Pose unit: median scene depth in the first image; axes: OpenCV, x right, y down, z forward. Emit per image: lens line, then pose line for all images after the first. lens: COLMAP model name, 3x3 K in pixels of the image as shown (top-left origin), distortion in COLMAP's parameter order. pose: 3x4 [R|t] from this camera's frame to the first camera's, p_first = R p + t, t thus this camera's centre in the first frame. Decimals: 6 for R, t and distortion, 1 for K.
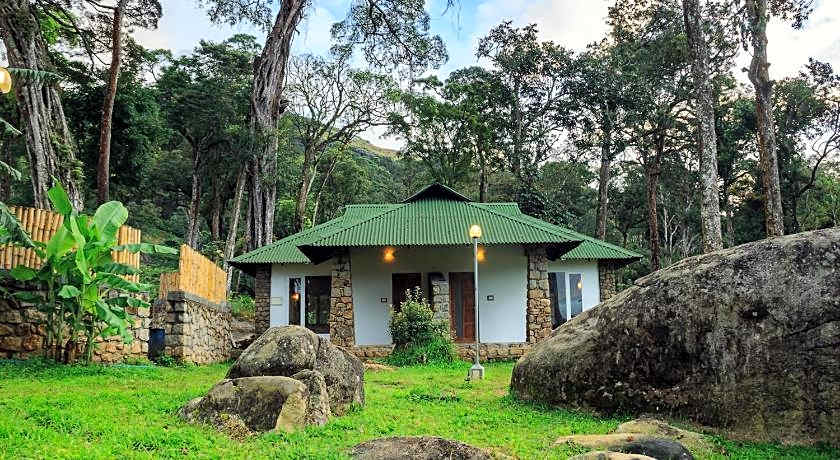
lens RADIAL K [[536.7, 0, 420.0], [0, 536.7, 230.0], [0, 0, 1]] dist [-0.044707, 0.002166]
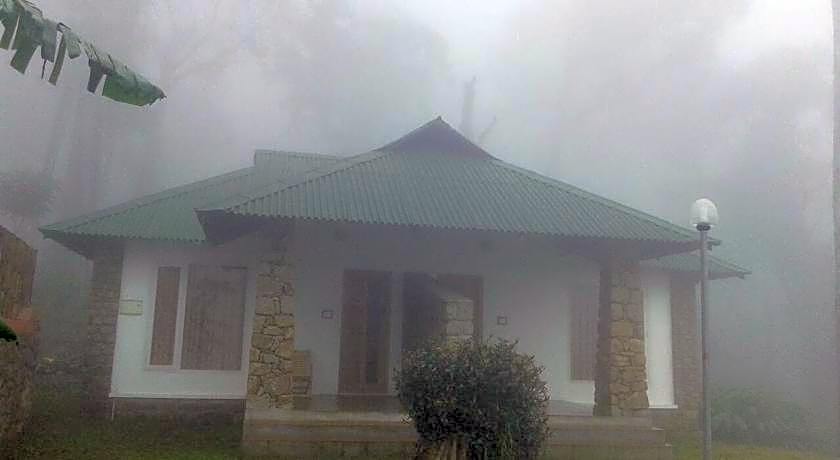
lens RADIAL K [[536.7, 0, 420.0], [0, 536.7, 230.0], [0, 0, 1]] dist [-0.044707, 0.002166]
pose [[0.977335, 0.079372, 0.196258, -0.096369], [-0.080889, 0.996723, -0.000287, 0.031551], [-0.195637, -0.015595, 0.980552, 0.432892]]
